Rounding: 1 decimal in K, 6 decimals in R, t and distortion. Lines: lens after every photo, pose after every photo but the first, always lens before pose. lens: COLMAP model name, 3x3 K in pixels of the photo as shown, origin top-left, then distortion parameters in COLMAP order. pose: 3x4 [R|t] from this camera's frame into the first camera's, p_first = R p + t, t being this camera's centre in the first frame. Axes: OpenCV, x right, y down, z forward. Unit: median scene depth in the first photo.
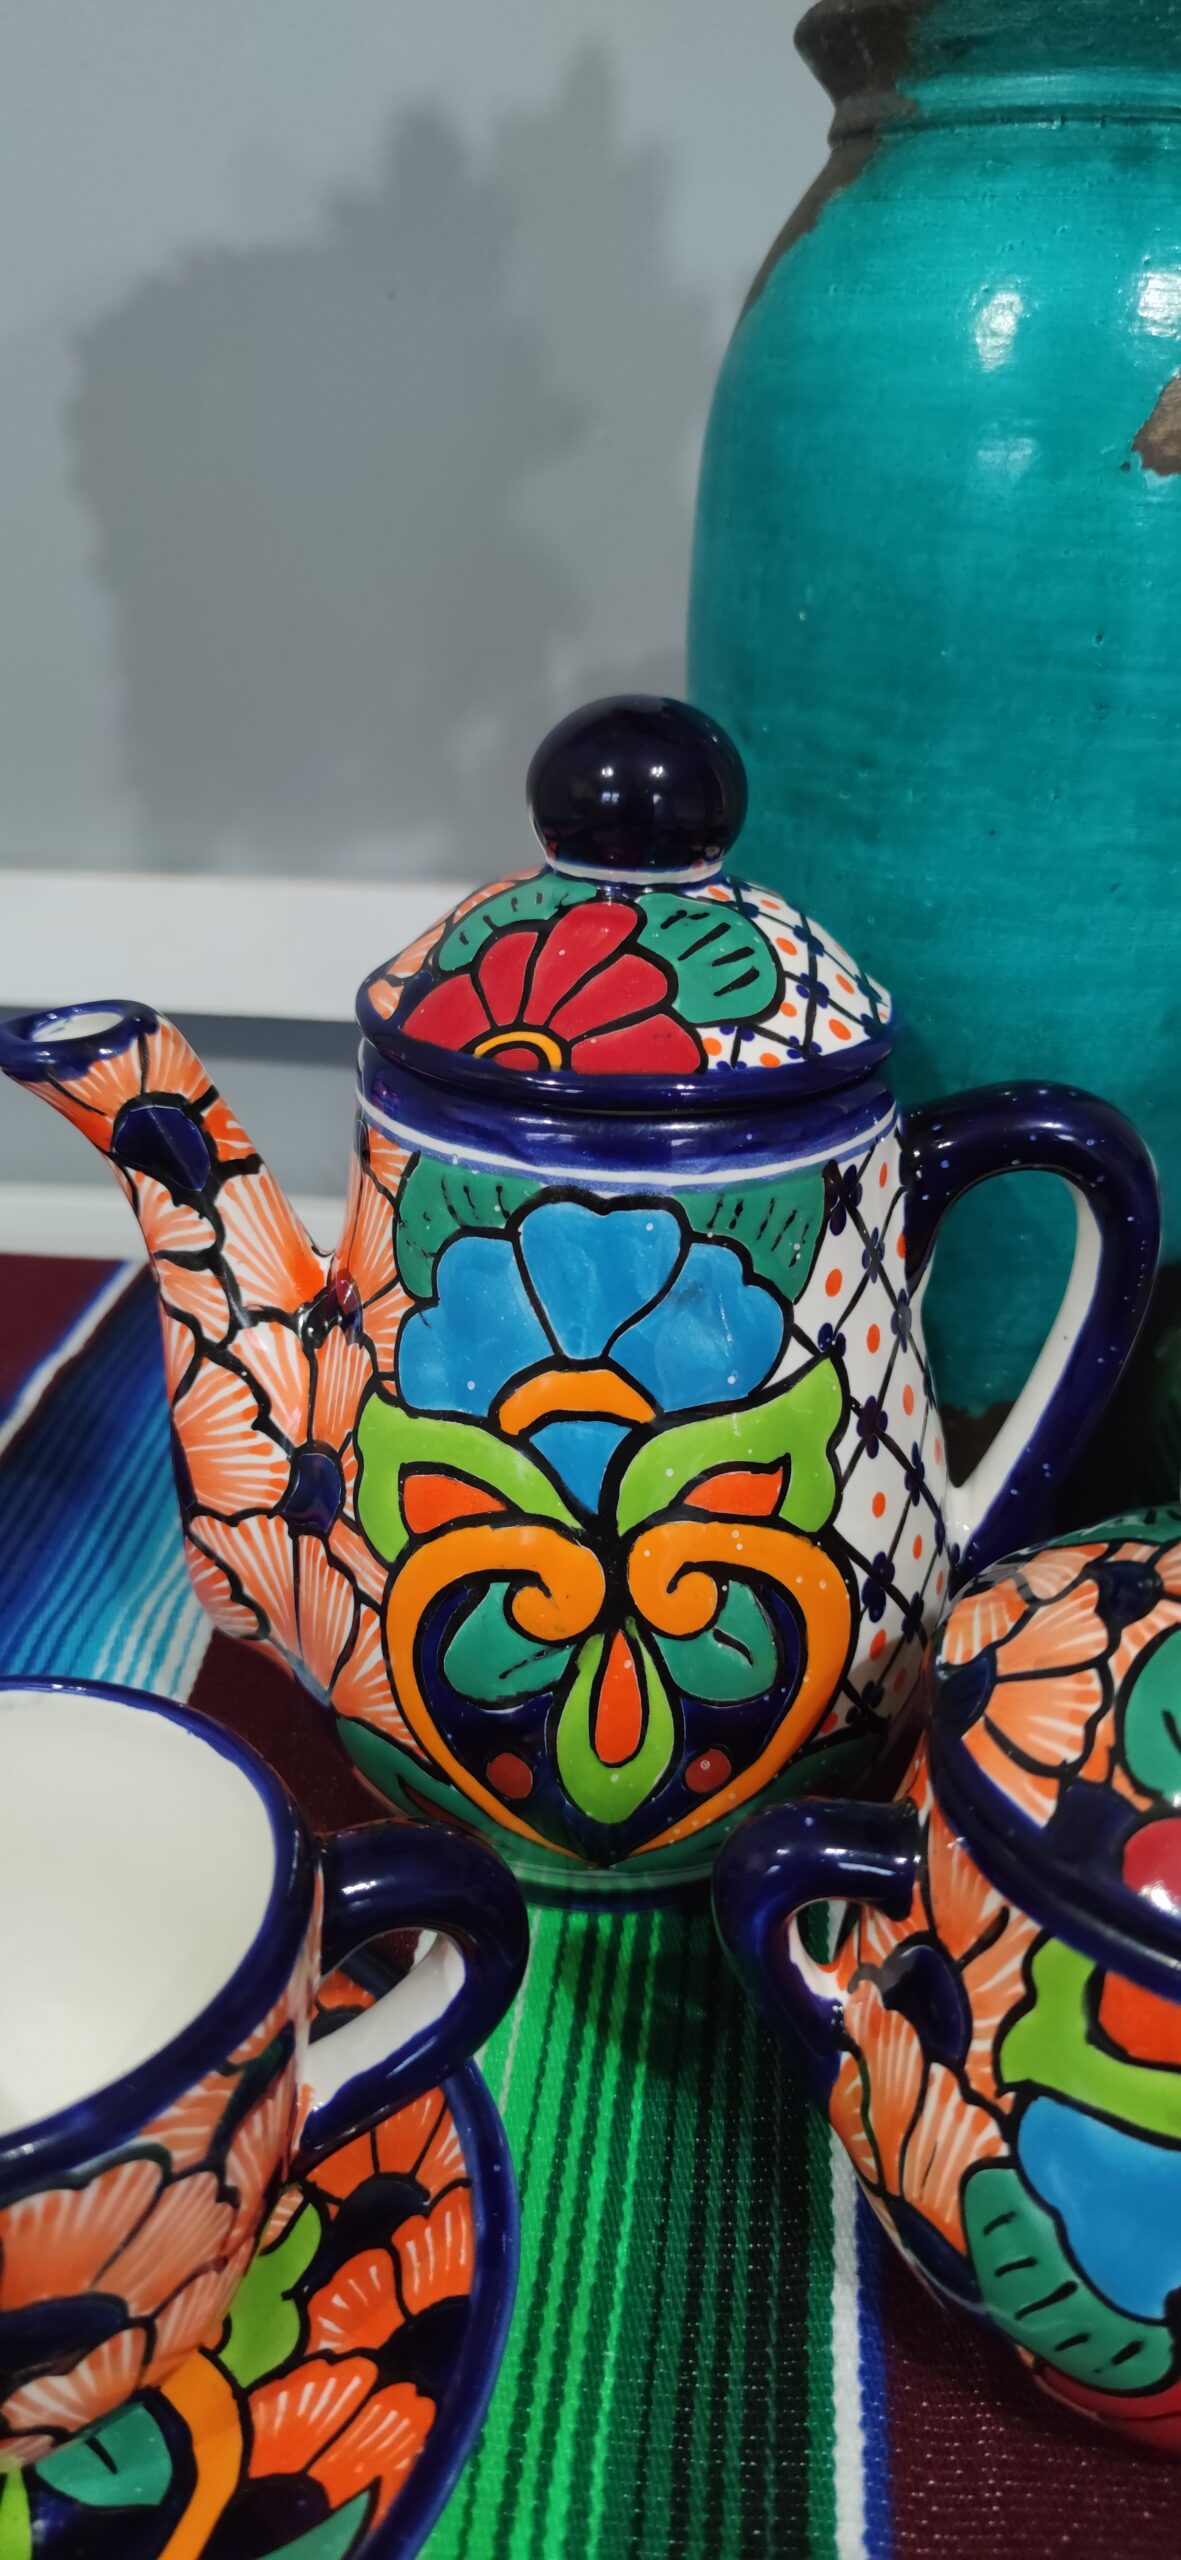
lens RADIAL K [[1851.7, 0, 590.5], [0, 1851.7, 1280.0], [0, 0, 1]] dist [0.002515, -0.006885]
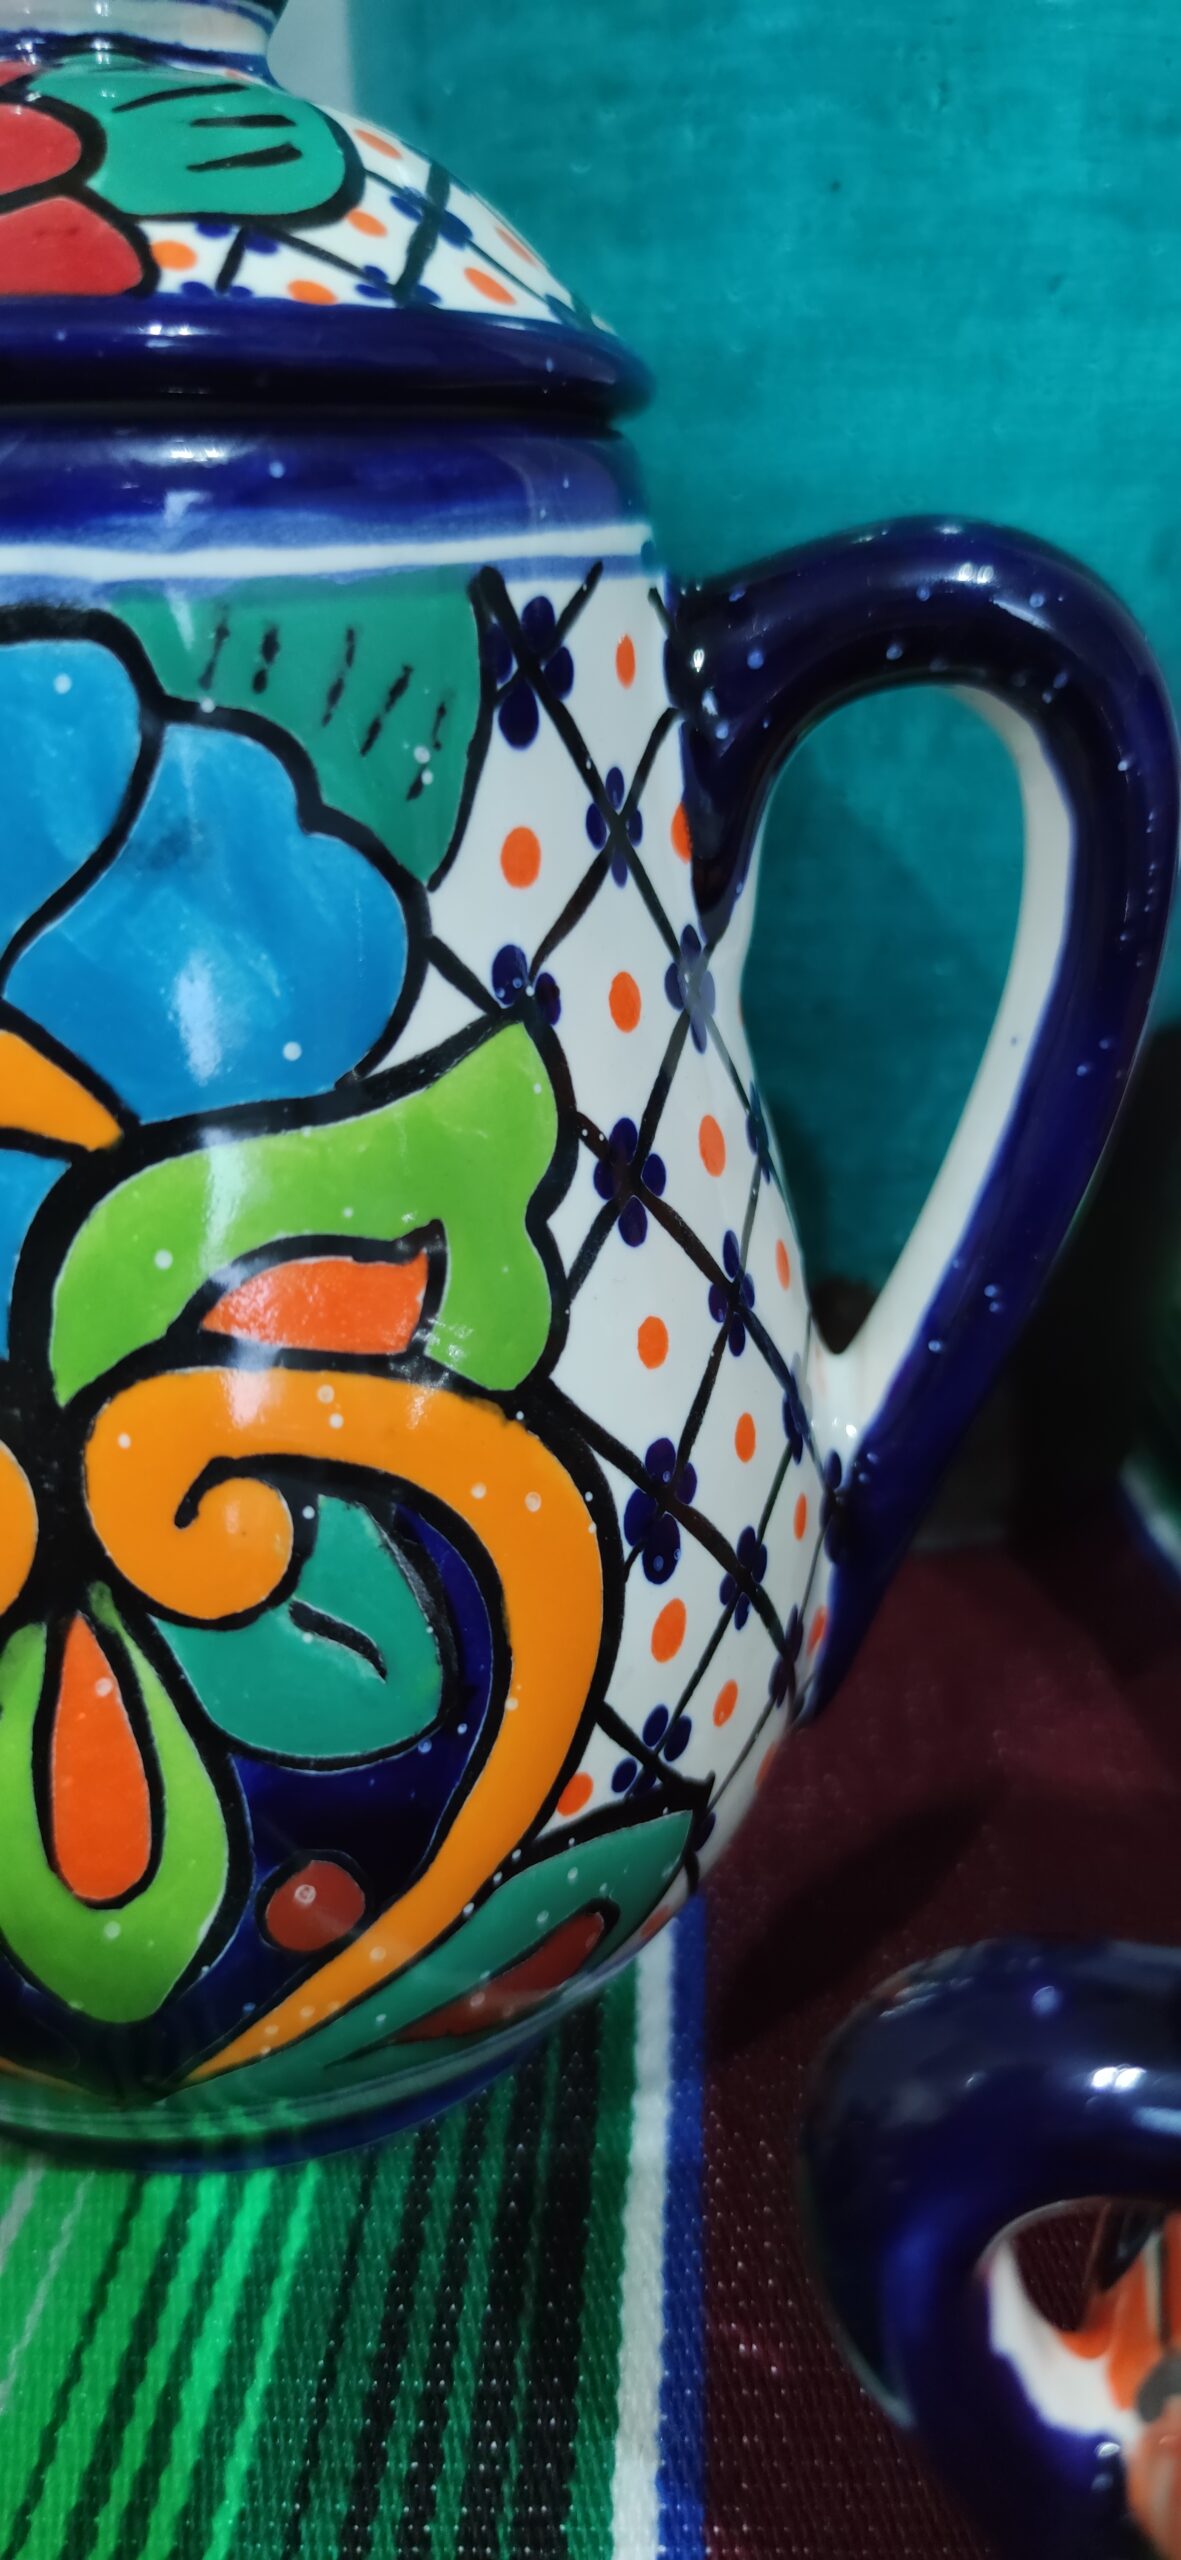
lens RADIAL K [[1913.8, 0, 597.3], [0, 1913.8, 1325.0], [0, 0, 1]] dist [-0.048164, -0.004531]
pose [[0.998463, -0.045396, 0.031804, 0.133073], [0.046002, 0.998769, -0.018582, 0.133434], [-0.030921, 0.020016, 0.999321, 0.526962]]
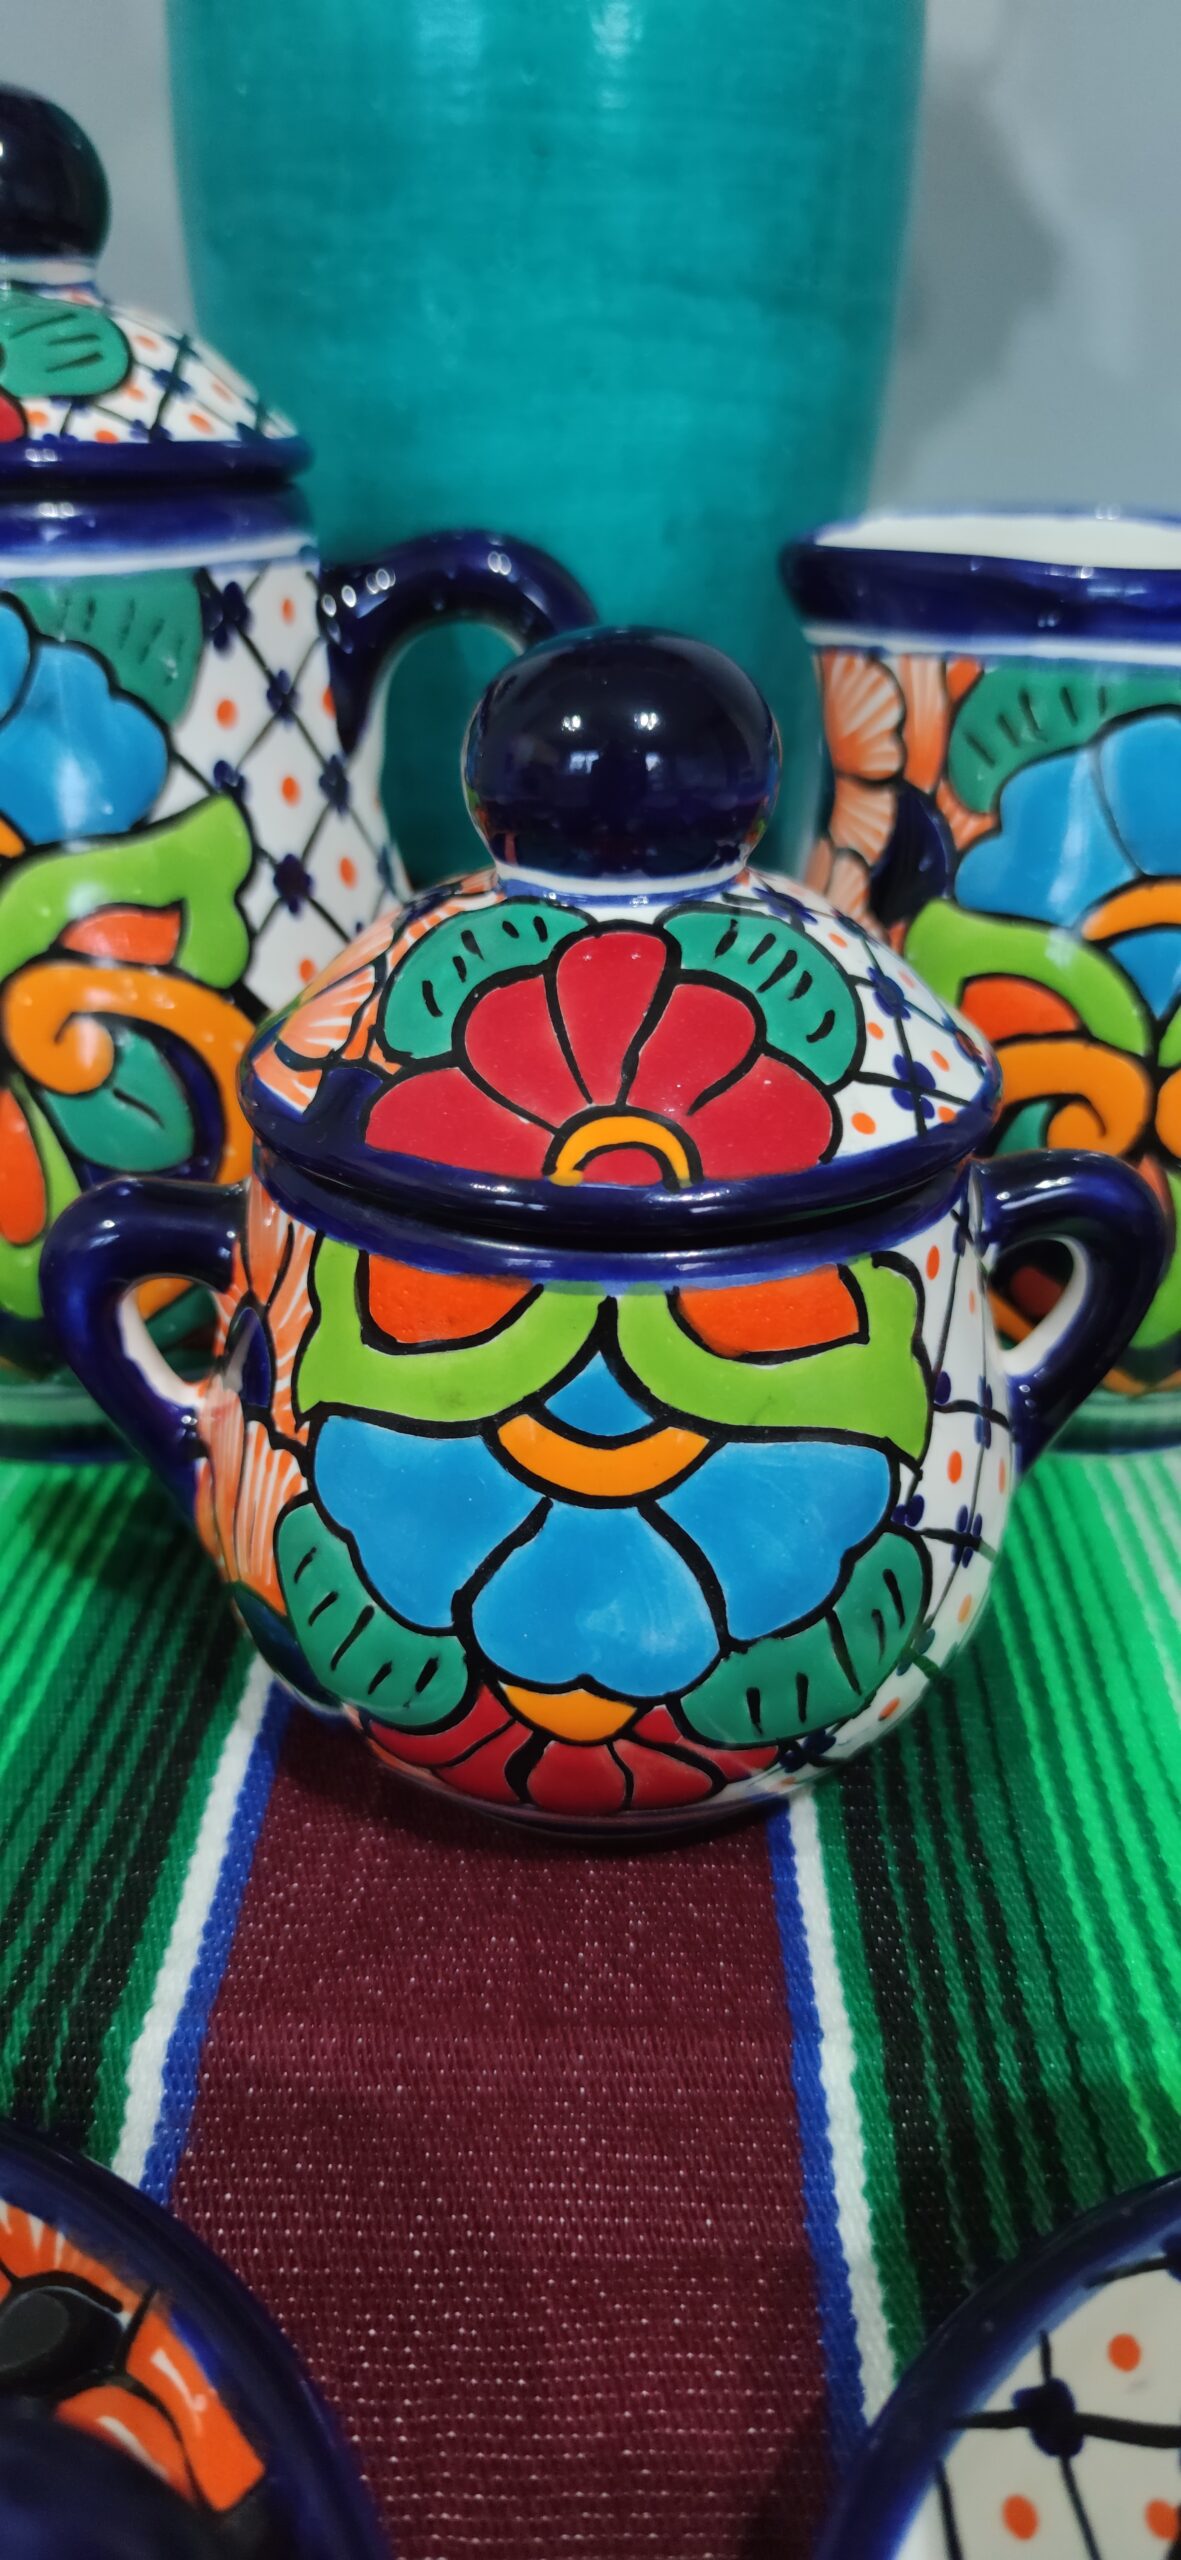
lens RADIAL K [[1891.8, 0, 595.2], [0, 1891.8, 1295.6], [0, 0, 1]] dist [-0.009982, -0.004455]
pose [[0.997830, -0.045179, 0.047899, 0.264609], [0.043927, 0.998673, 0.026878, 0.284648], [-0.049049, -0.024716, 0.998491, 0.028369]]
